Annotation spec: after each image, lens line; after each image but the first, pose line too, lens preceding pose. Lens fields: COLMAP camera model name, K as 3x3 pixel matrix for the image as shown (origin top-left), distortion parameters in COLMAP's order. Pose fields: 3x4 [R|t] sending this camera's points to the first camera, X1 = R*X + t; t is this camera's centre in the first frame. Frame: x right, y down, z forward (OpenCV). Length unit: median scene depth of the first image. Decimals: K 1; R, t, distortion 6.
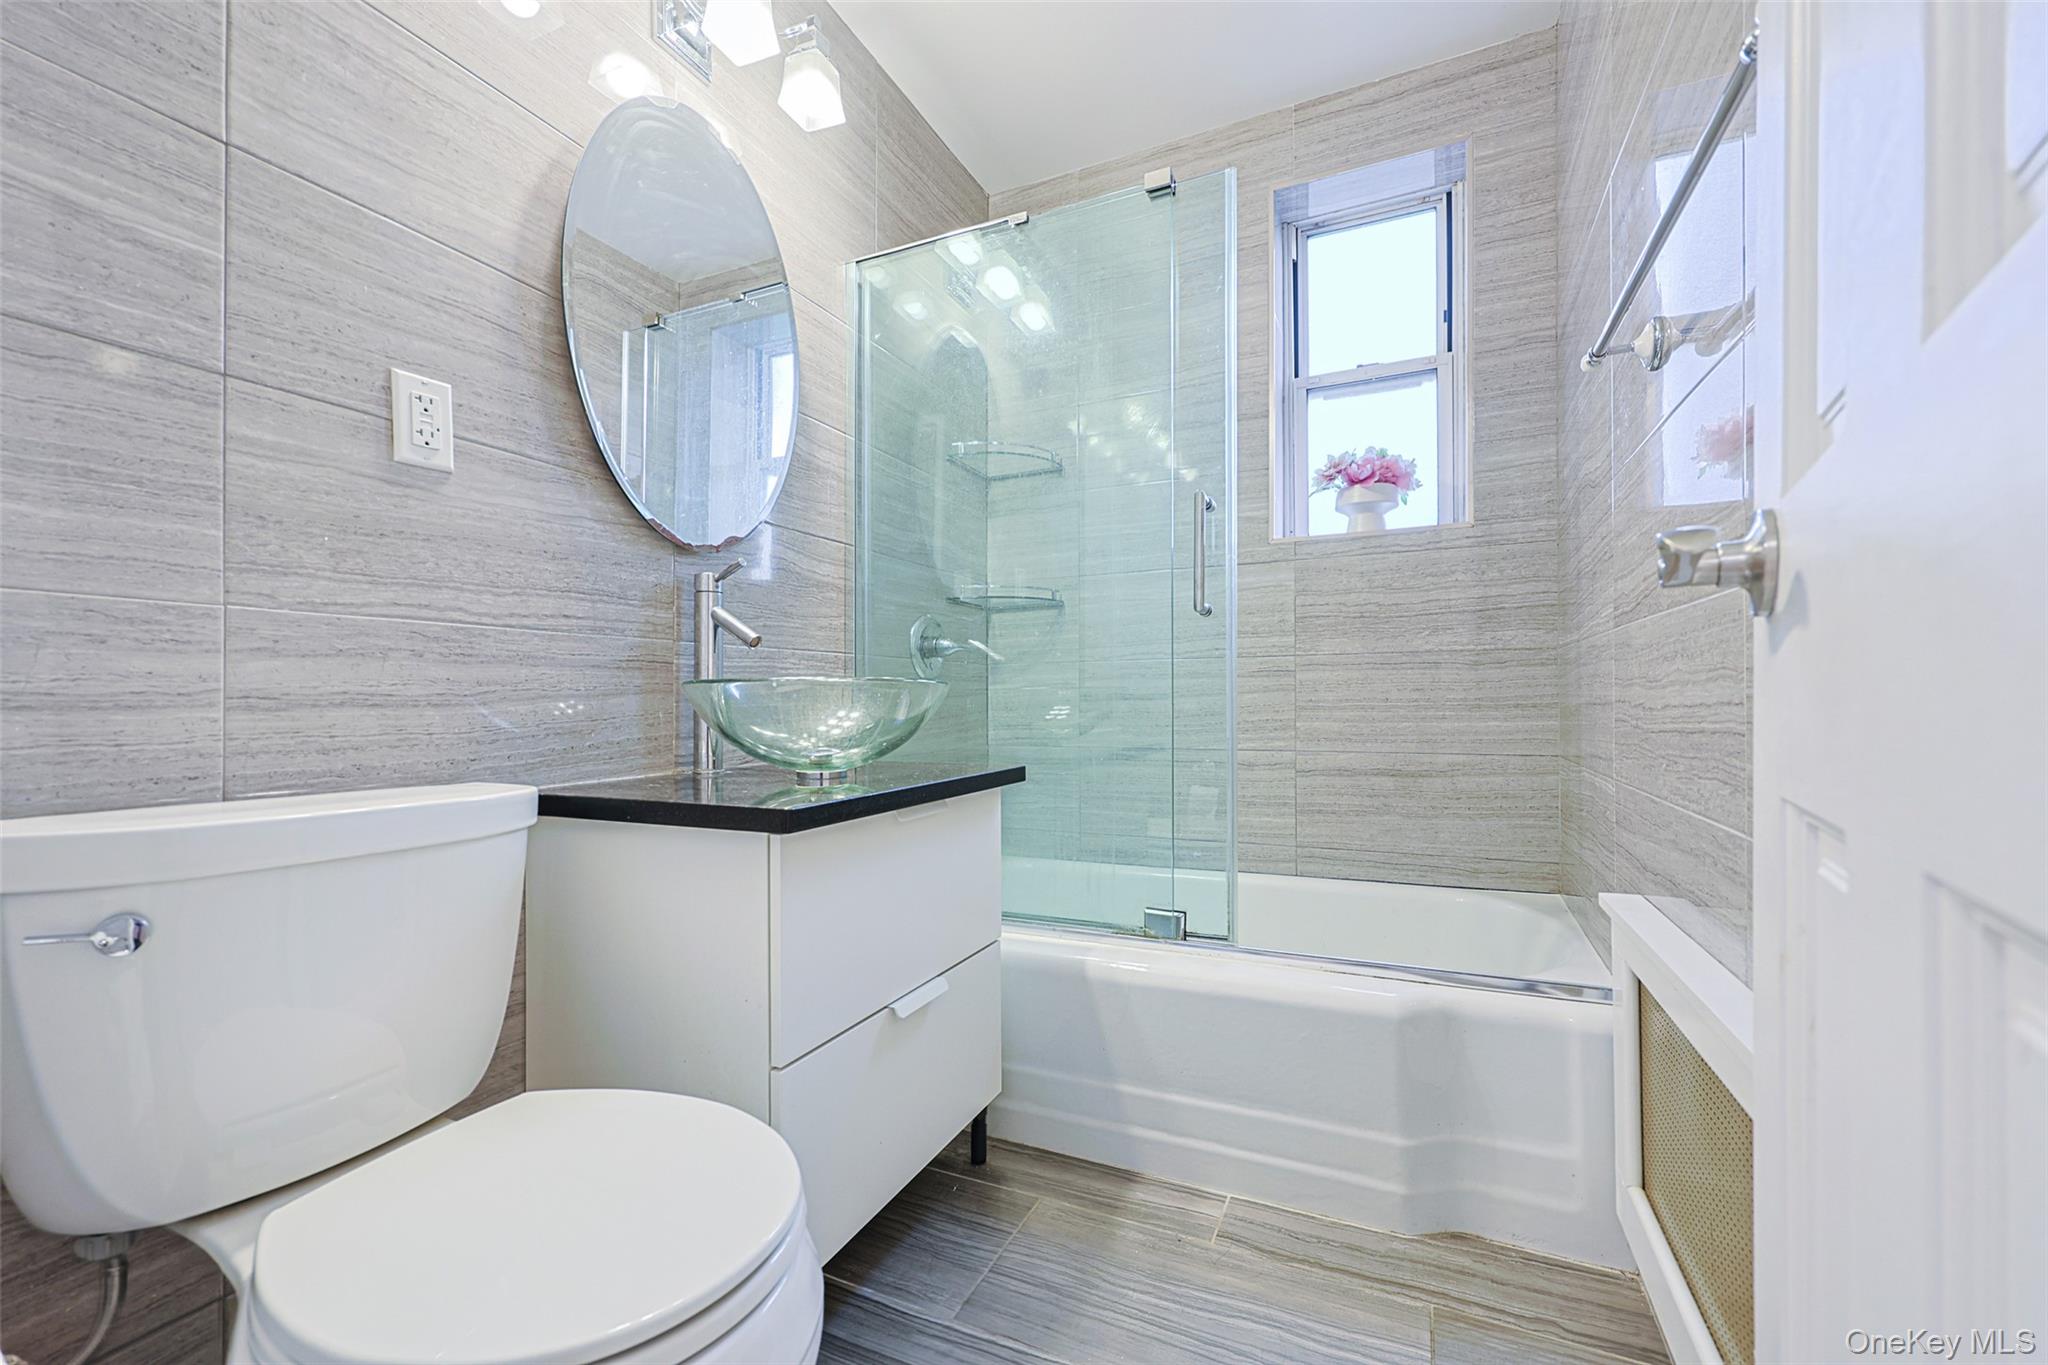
lens RADIAL K [[824.8, 0, 1024.0], [0, 824.8, 682.5], [0, 0, 1]] dist [0.000632, 0.000112]
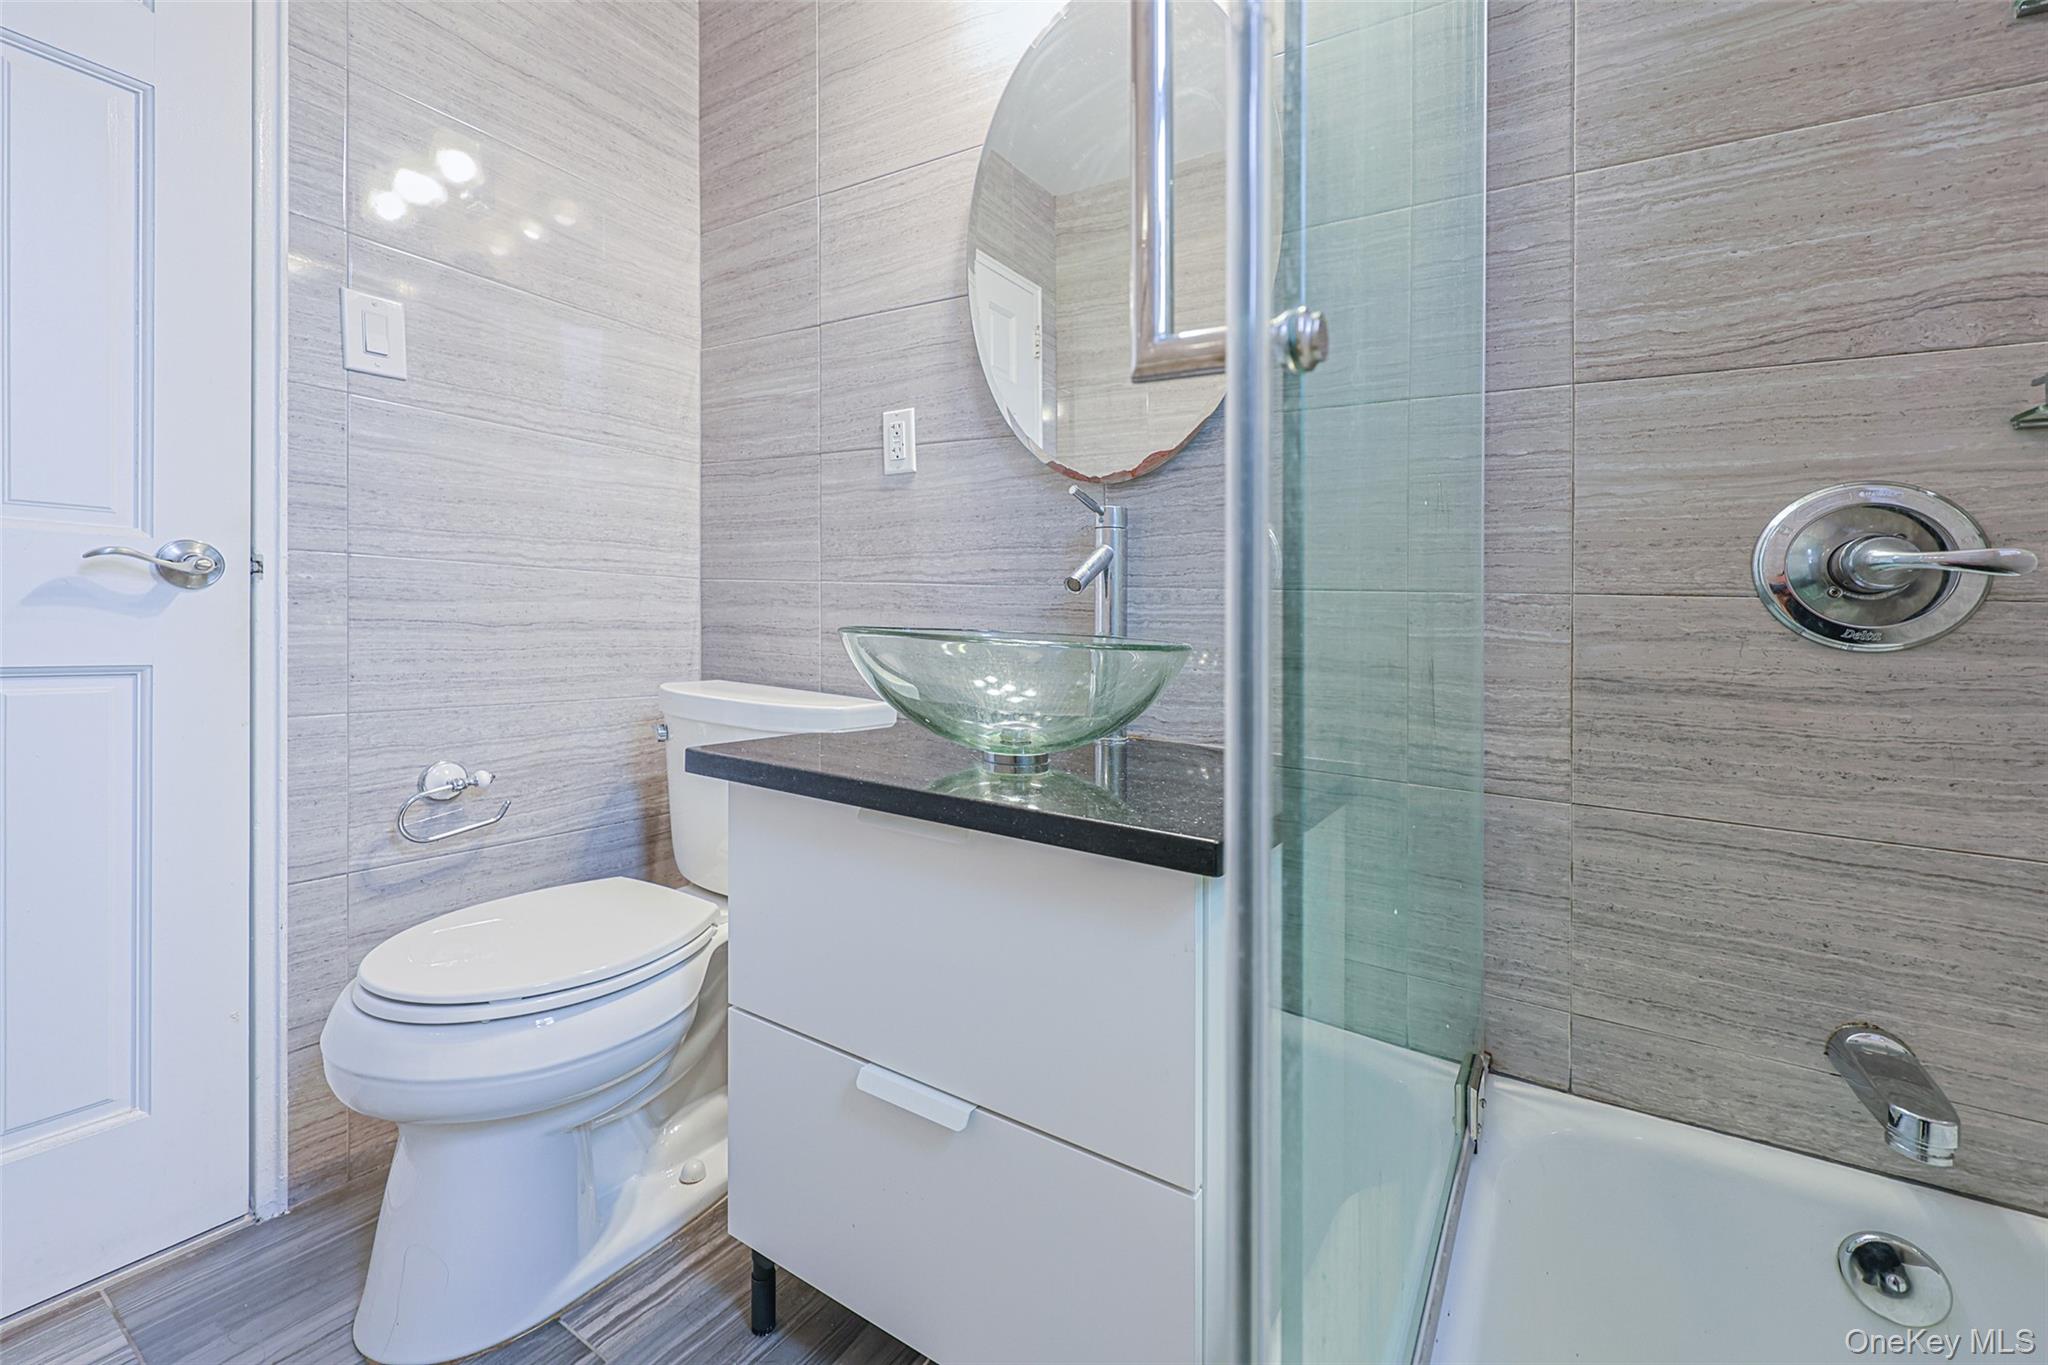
lens RADIAL K [[798.2, 0, 1025.7], [0, 798.2, 654.9], [0, 0, 1]] dist [0.014381, -0.000046]
pose [[-0.083084, 0.006978, -0.996518, 0.477625], [-0.040996, 0.999105, 0.010415, 0.019710], [0.995699, 0.041719, -0.082723, 1.037780]]
